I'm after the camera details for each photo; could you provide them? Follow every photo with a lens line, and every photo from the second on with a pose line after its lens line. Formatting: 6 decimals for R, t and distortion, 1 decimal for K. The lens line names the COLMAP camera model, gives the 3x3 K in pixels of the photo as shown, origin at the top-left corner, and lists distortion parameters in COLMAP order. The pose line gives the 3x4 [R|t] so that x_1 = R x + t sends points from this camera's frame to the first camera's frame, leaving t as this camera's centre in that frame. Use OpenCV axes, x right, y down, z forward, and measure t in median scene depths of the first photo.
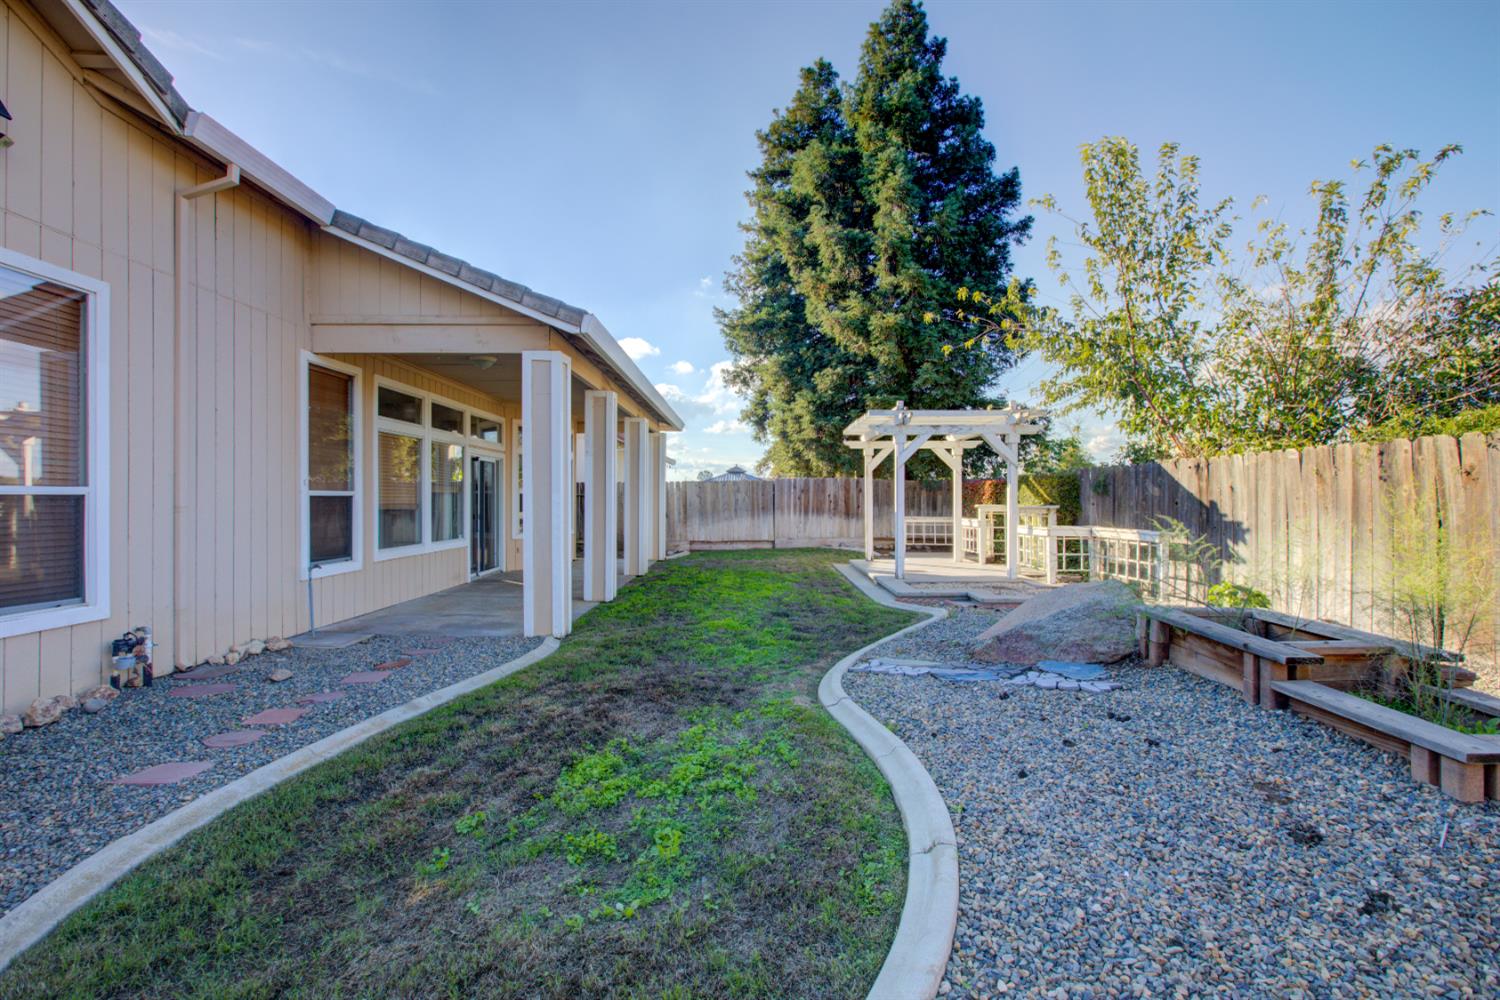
lens RADIAL K [[697.6, 0, 750.2], [0, 697.6, 498.8], [0, 0, 1]] dist [-0.005657, 0.003439]
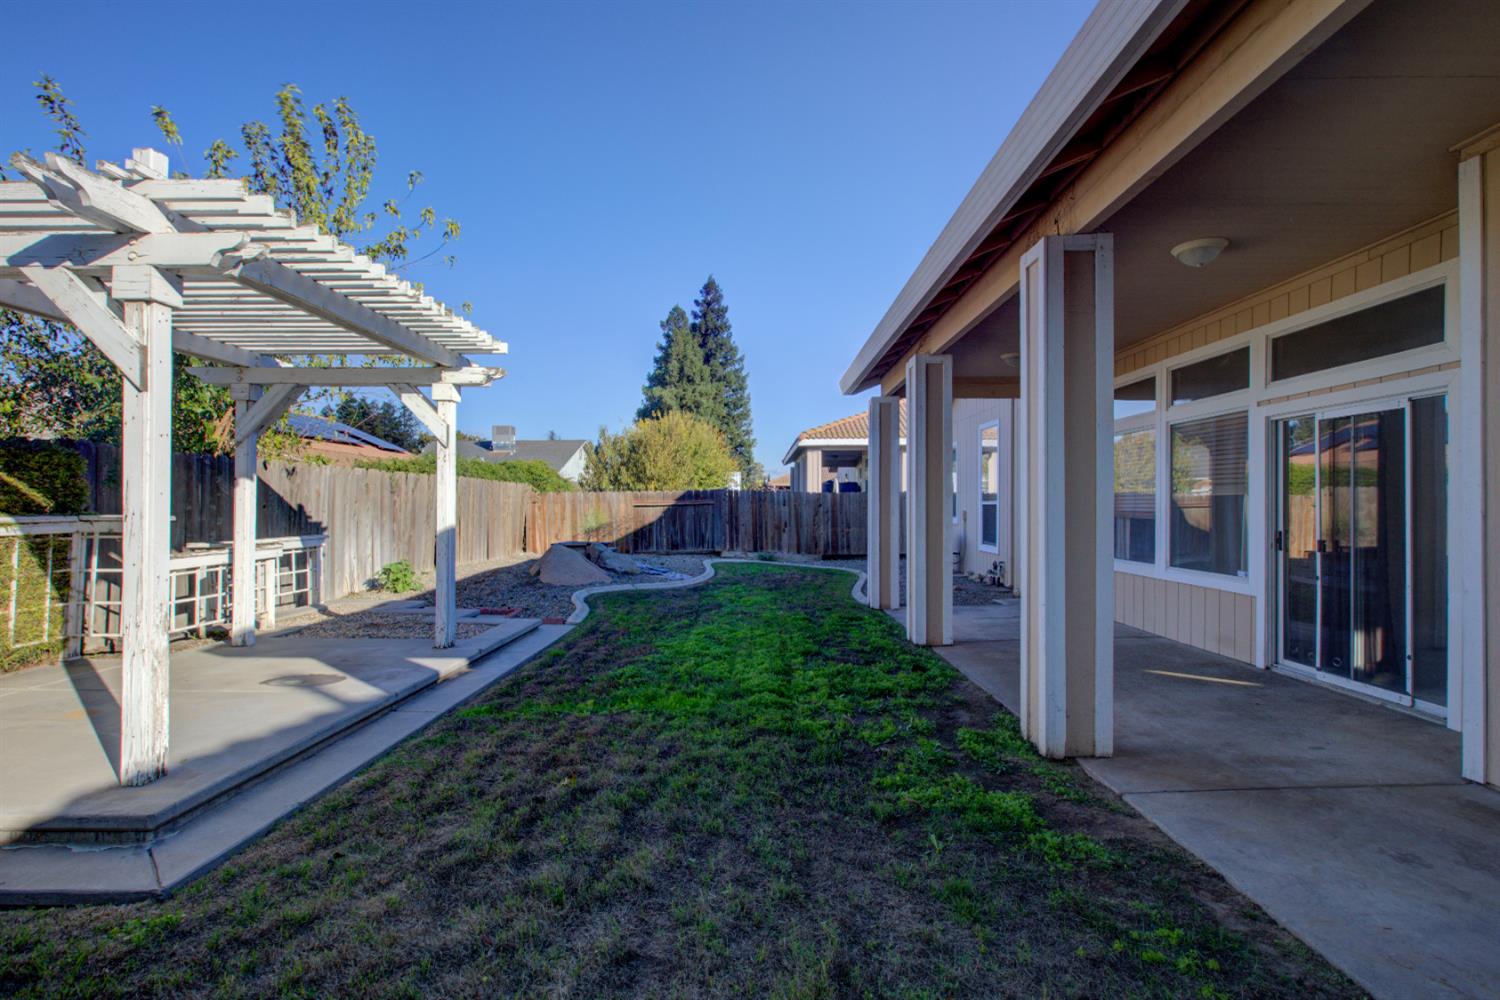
lens RADIAL K [[697.6, 0, 750.8], [0, 697.6, 502.6], [0, 0, 1]] dist [-0.005657, 0.003439]
pose [[-0.999996, -0.000811, 0.002524, -0.045779], [-0.000827, 0.999979, -0.006367, 0.006264], [-0.002518, -0.006369, -0.999977, 2.112638]]
